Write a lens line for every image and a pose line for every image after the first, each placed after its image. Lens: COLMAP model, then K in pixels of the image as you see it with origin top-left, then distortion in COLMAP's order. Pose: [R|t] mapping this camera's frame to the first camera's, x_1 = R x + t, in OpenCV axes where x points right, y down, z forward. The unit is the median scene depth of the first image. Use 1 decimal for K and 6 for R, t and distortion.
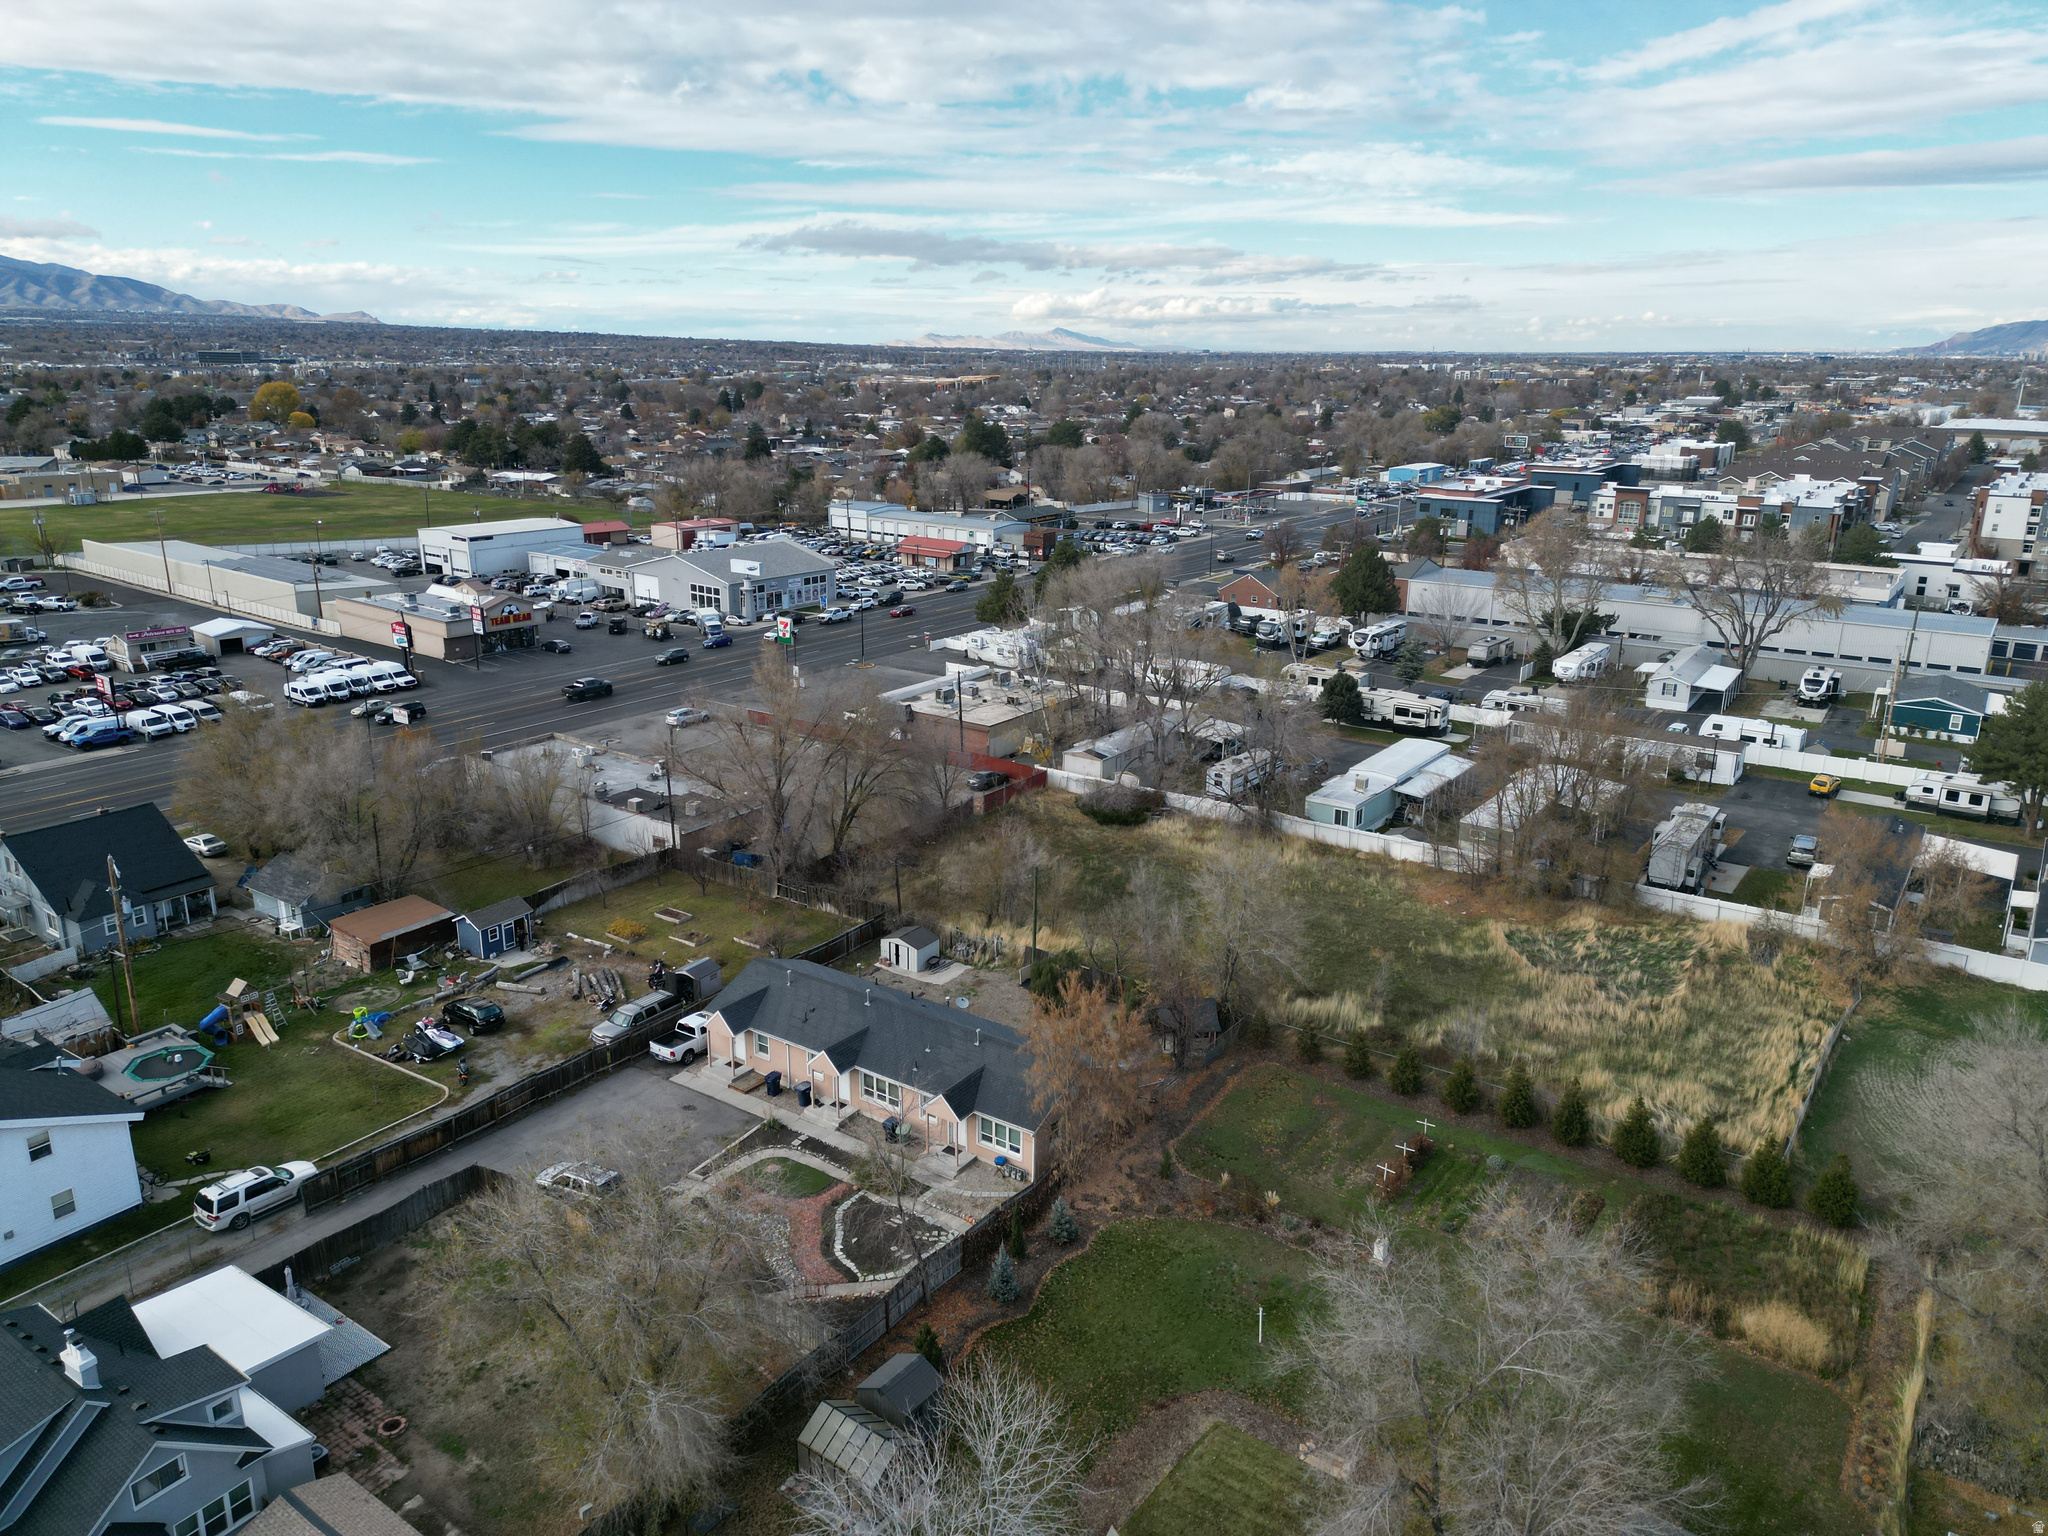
lens RADIAL K [[1430.7, 0, 1095.2], [0, 1430.7, 652.4], [0, 0, 1]] dist [0.054881, -0.032449]
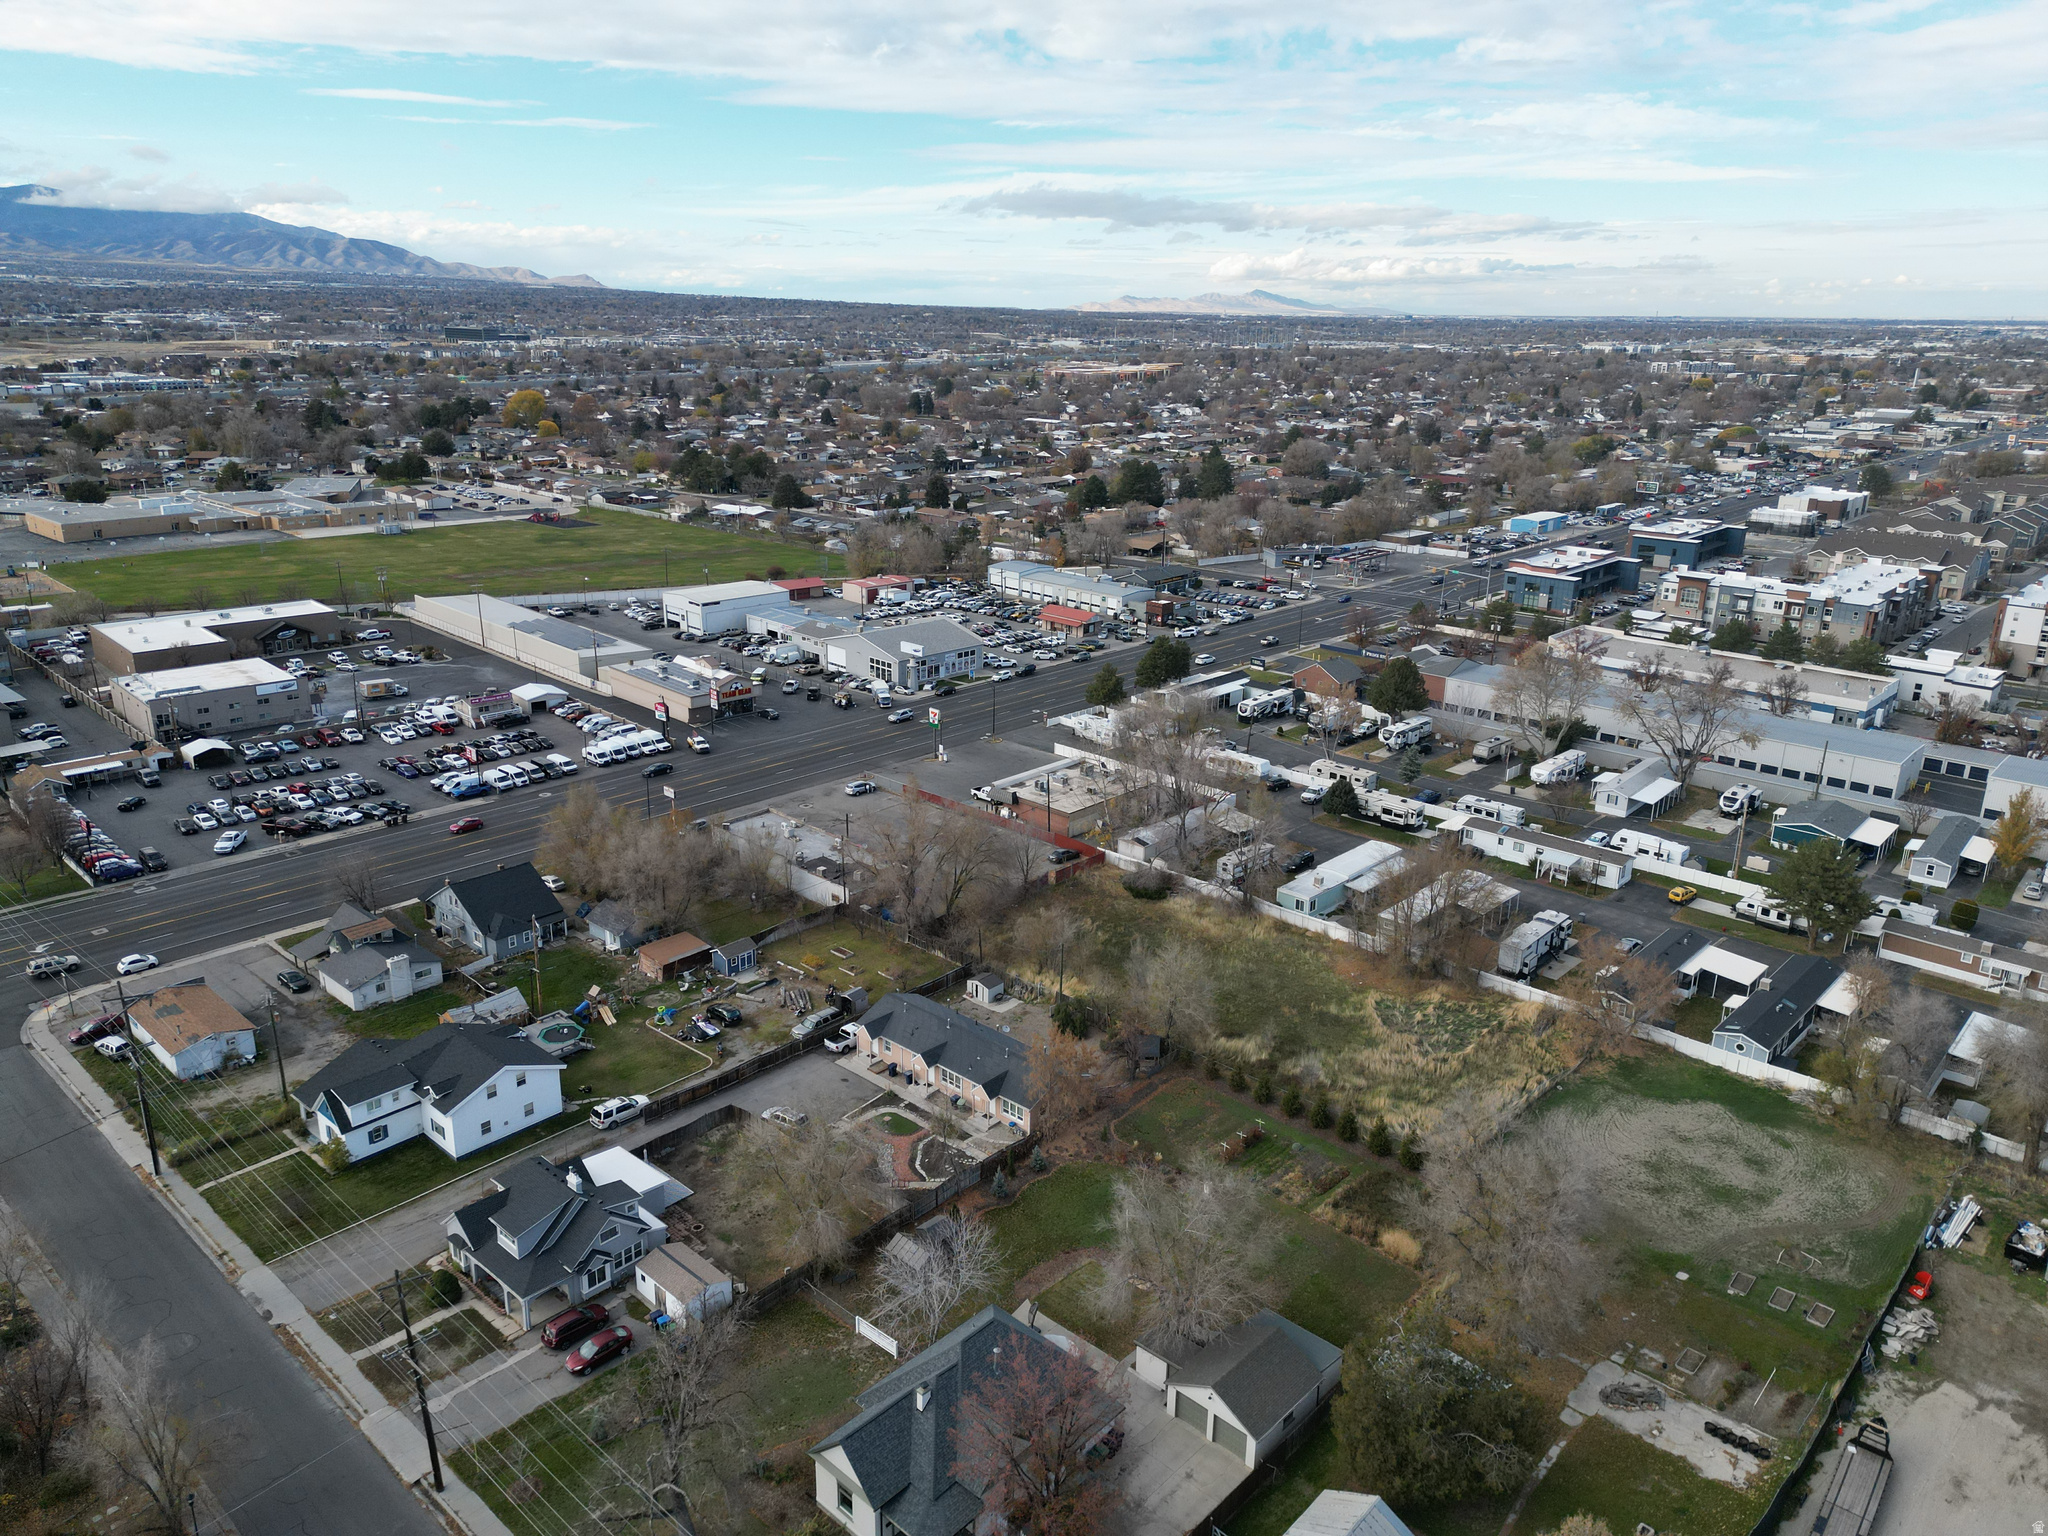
lens RADIAL K [[1425.6, 0, 1024.0], [0, 1425.6, 768.0], [0, 0, 1]] dist [0.099633, -0.072852]
pose [[0.983665, 0.028978, -0.177662, 0.114510], [-0.011193, 0.994894, 0.100305, -0.118205], [0.179661, -0.096679, 0.978966, -0.309928]]
